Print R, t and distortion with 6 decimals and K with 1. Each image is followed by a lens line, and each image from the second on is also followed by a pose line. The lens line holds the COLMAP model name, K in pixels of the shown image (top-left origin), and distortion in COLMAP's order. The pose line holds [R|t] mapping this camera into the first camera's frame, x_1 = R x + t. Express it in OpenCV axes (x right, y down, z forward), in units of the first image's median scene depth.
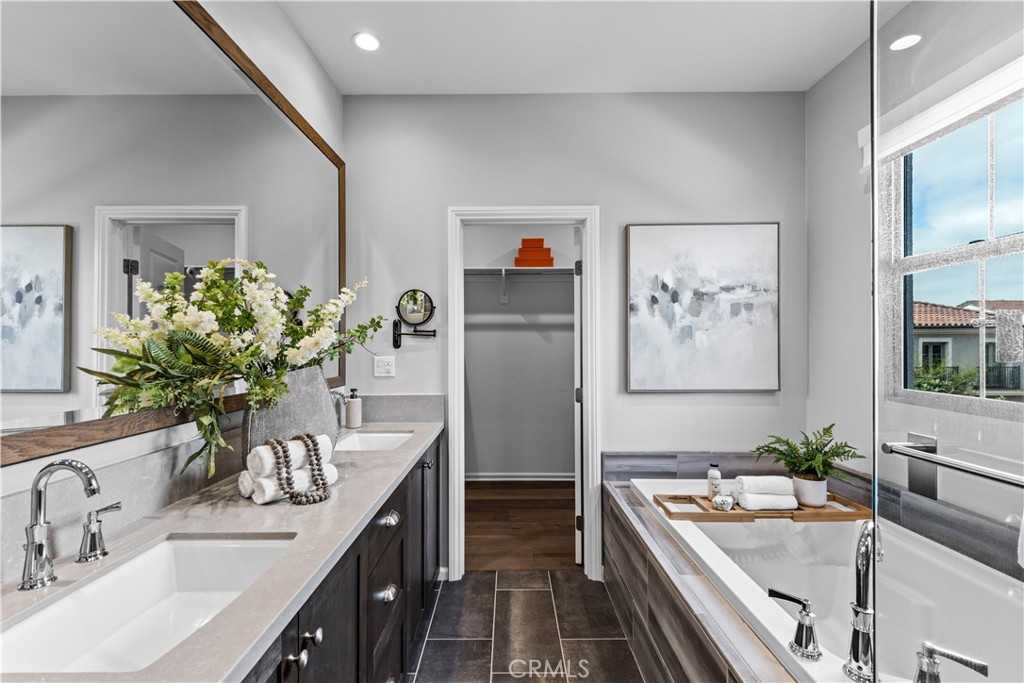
lens RADIAL K [[427.6, 0, 510.1], [0, 427.6, 341.1], [0, 0, 1]] dist [-0.001796, -0.000008]
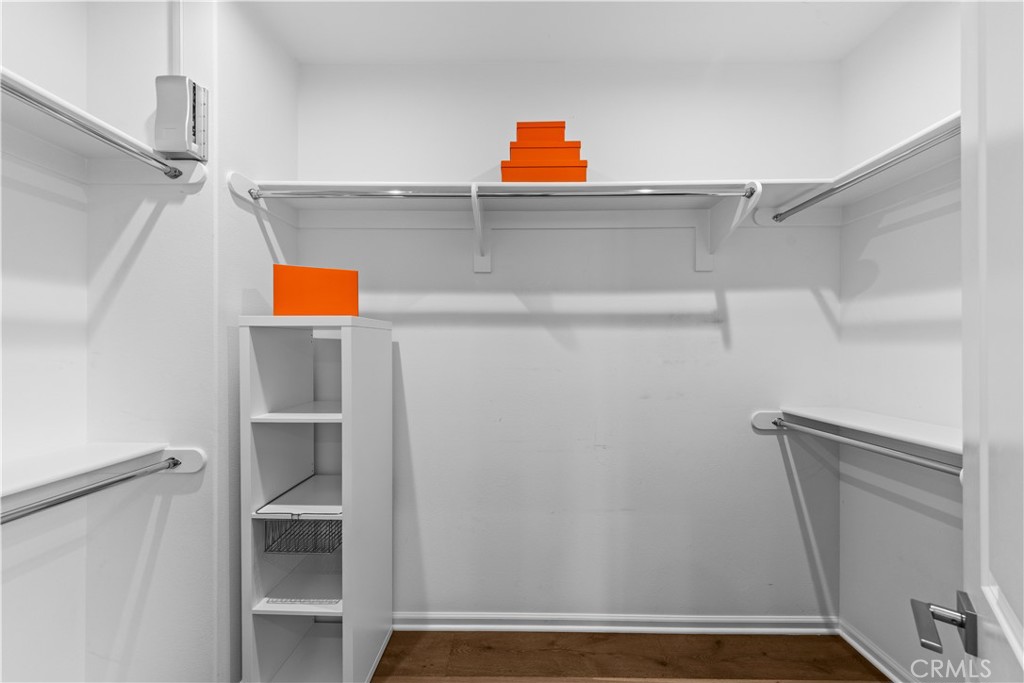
lens RADIAL K [[346.8, 0, 511.0], [0, 346.8, 343.3], [0, 0, 1]] dist [0.004179, -0.000613]
pose [[0.999898, 0.003056, -0.013923, 0.027520], [-0.002993, 0.999985, 0.004556, -0.006577], [0.013936, -0.004514, 0.999893, 0.634482]]
